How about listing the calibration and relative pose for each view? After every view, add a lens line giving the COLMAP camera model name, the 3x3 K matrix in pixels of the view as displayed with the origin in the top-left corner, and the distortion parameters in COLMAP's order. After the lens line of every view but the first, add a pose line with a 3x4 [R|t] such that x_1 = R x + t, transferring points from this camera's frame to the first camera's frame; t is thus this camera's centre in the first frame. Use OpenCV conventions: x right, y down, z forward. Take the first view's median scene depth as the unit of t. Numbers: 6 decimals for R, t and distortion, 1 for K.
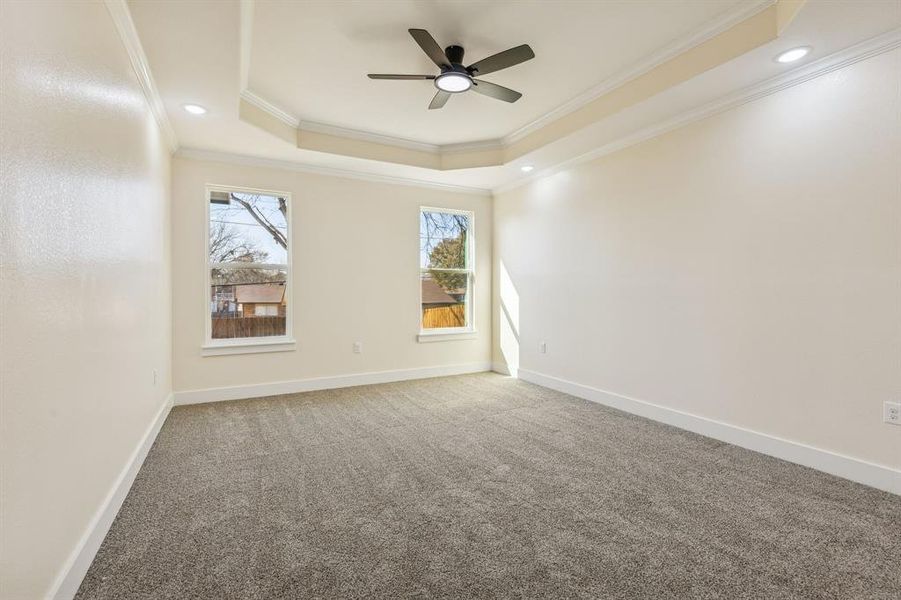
lens RADIAL K [[408.3, 0, 446.0], [0, 408.3, 294.4], [0, 0, 1]] dist [0.008988, 0.000616]
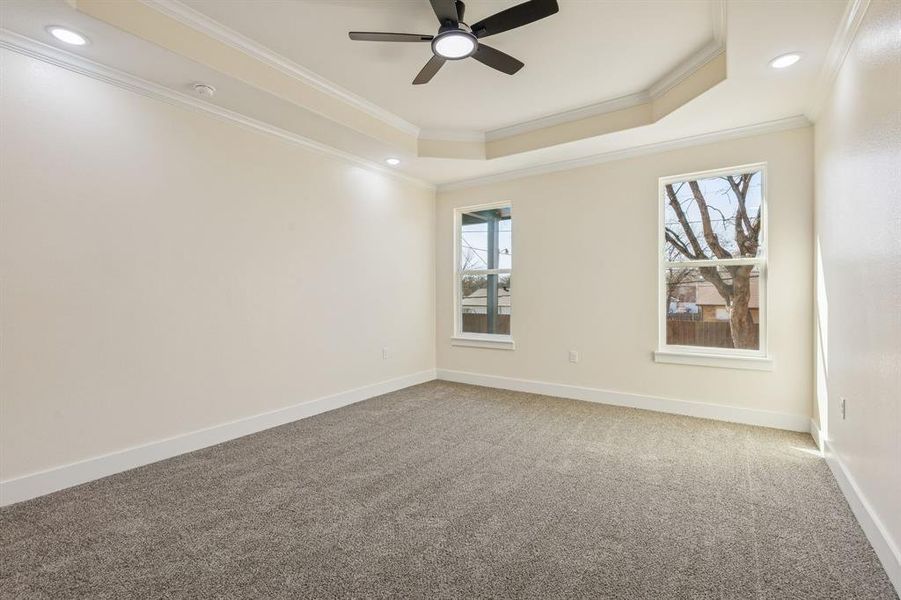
lens RADIAL K [[408.3, 0, 471.1], [0, 408.3, 299.9], [0, 0, 1]] dist [0.008988, 0.000616]
pose [[0.470642, 0.012074, -0.882242, 0.512299], [-0.002757, 0.999922, 0.012214, -0.005074], [0.882320, -0.003316, 0.470638, 0.417962]]
